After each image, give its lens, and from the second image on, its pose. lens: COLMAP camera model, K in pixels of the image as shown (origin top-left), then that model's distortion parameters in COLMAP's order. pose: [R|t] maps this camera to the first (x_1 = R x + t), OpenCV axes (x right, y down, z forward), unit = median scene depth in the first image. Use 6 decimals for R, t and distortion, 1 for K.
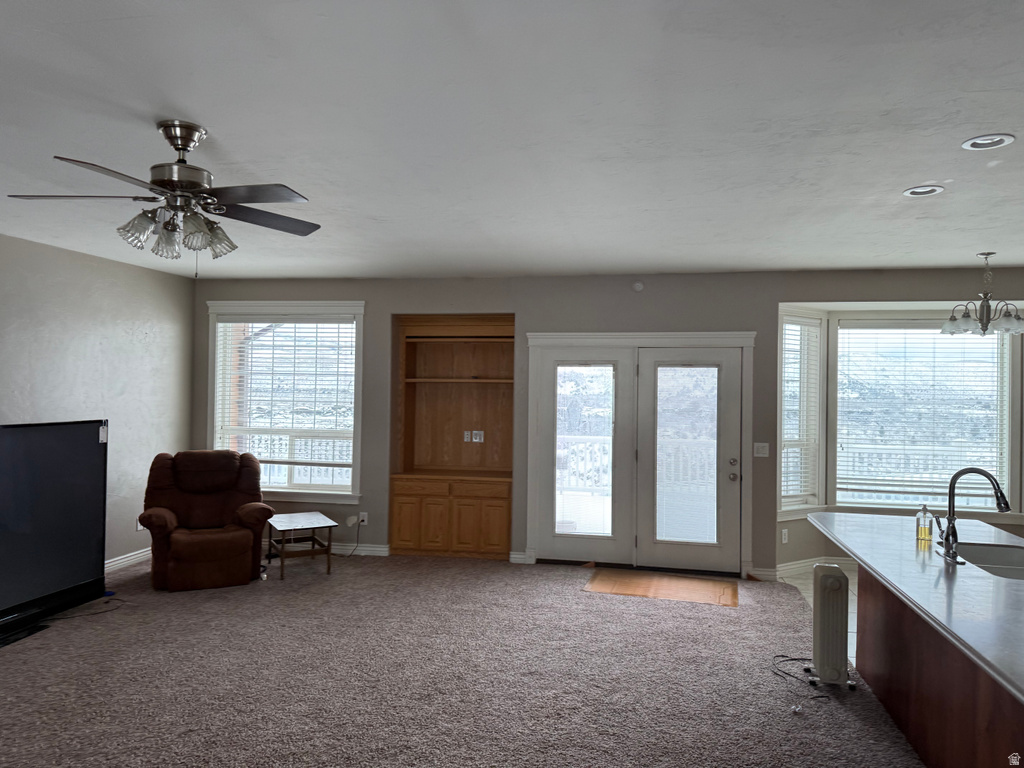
lens RADIAL K [[707.6, 0, 516.6], [0, 707.6, 381.4], [0, 0, 1]] dist [0.097263, -0.154904]
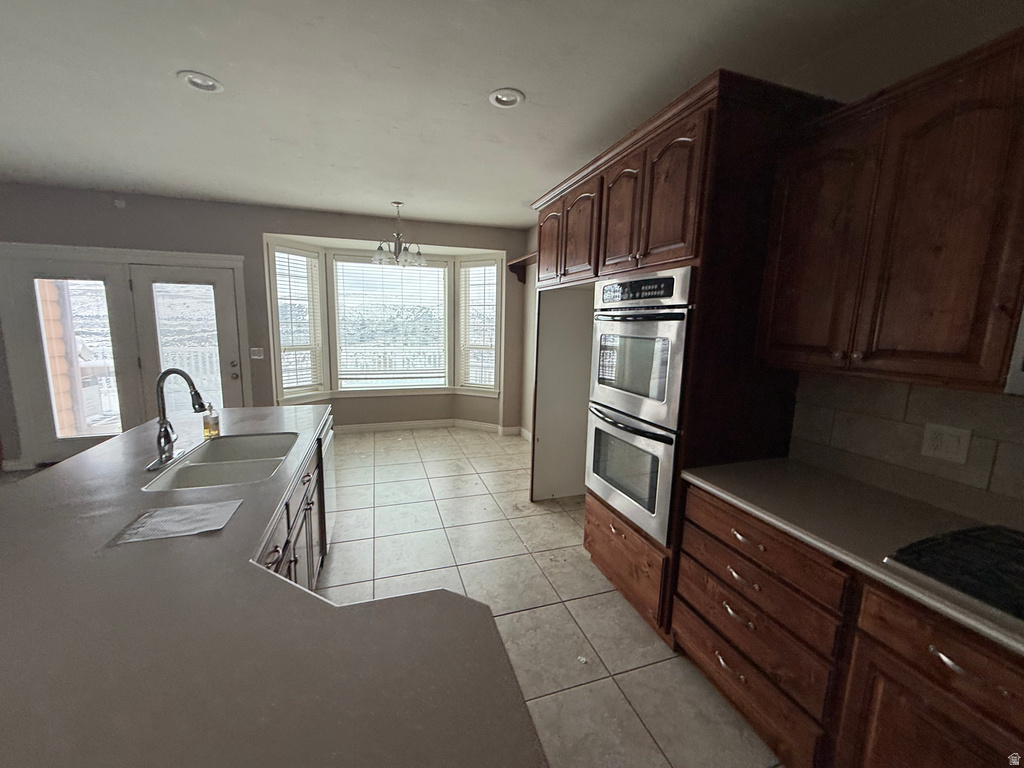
lens RADIAL K [[409.6, 0, 510.8], [0, 409.6, 386.0], [0, 0, 1]] dist [0.001285, -0.000342]
pose [[0.870002, -0.074842, 0.487334, 0.420812], [-0.012109, 0.984871, 0.172868, 0.024757], [-0.492899, -0.156296, 0.855933, 0.170599]]
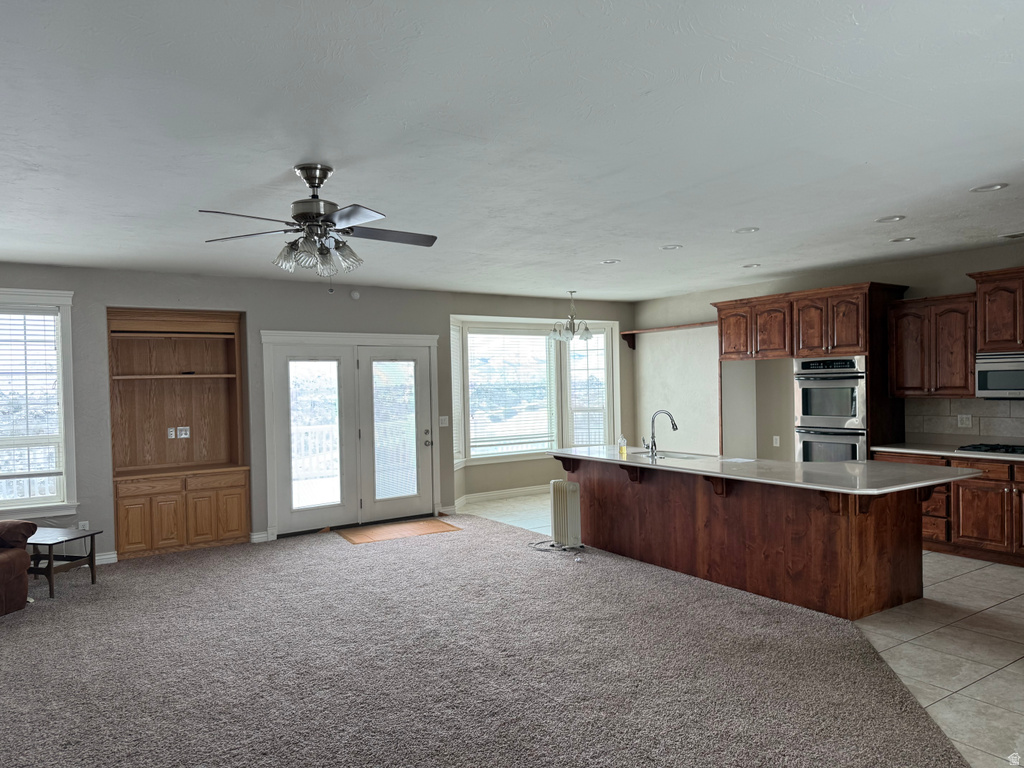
lens RADIAL K [[704.8, 0, 512.9], [0, 704.8, 392.5], [0, 0, 1]] dist [0.037750, -0.053074]
pose [[0.708969, -0.039207, 0.704149, -0.573341], [0.022077, 0.999198, 0.033407, -0.001992], [-0.704894, -0.008139, 0.709266, -0.054184]]
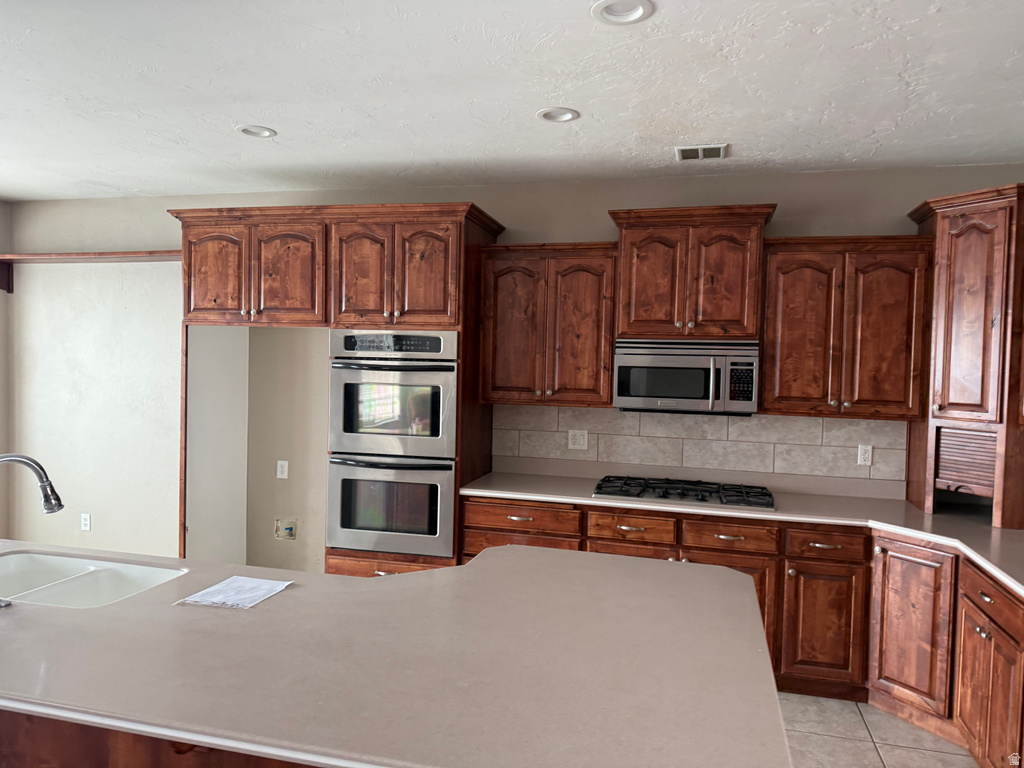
lens RADIAL K [[700.3, 0, 521.3], [0, 700.3, 381.1], [0, 0, 1]] dist [0.104046, -0.145801]
pose [[0.057760, -0.042899, 0.997408, 0.012312], [-0.037139, 0.998292, 0.045088, 0.004207], [-0.997639, -0.039647, 0.056068, 0.271965]]
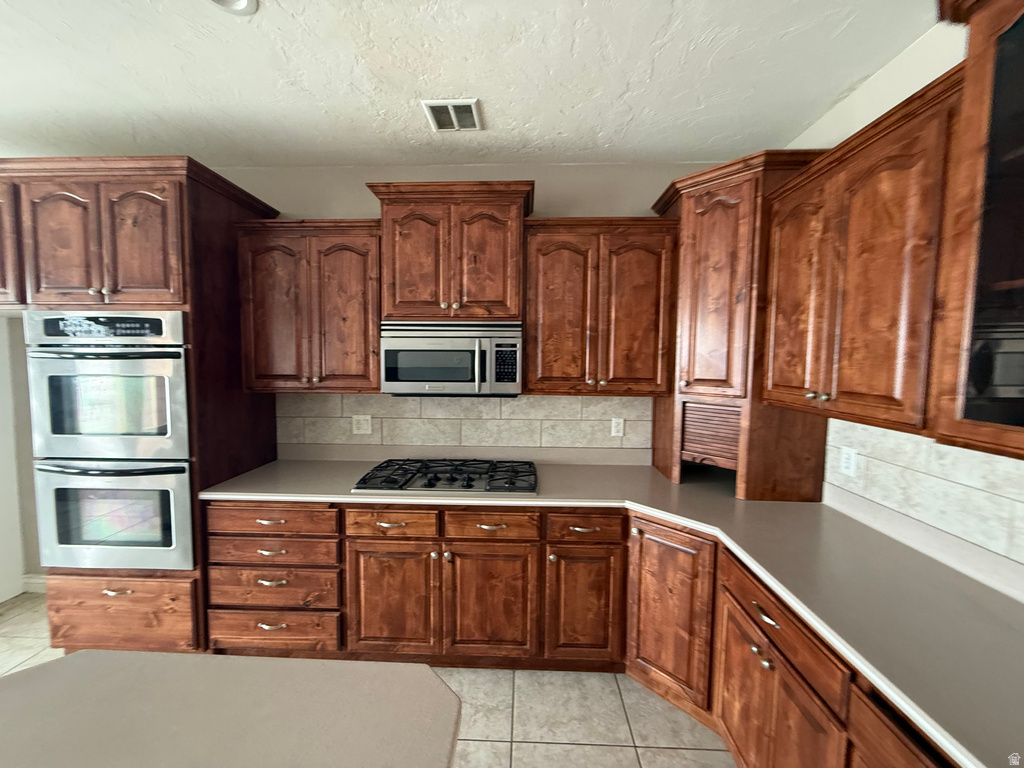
lens RADIAL K [[409.6, 0, 510.8], [0, 409.6, 386.0], [0, 0, 1]] dist [0.001285, -0.000342]
pose [[-0.157151, -0.083811, 0.984012, 0.306355], [-0.022155, 0.996441, 0.081332, 0.016750], [-0.987326, -0.009019, -0.158449, 0.159534]]
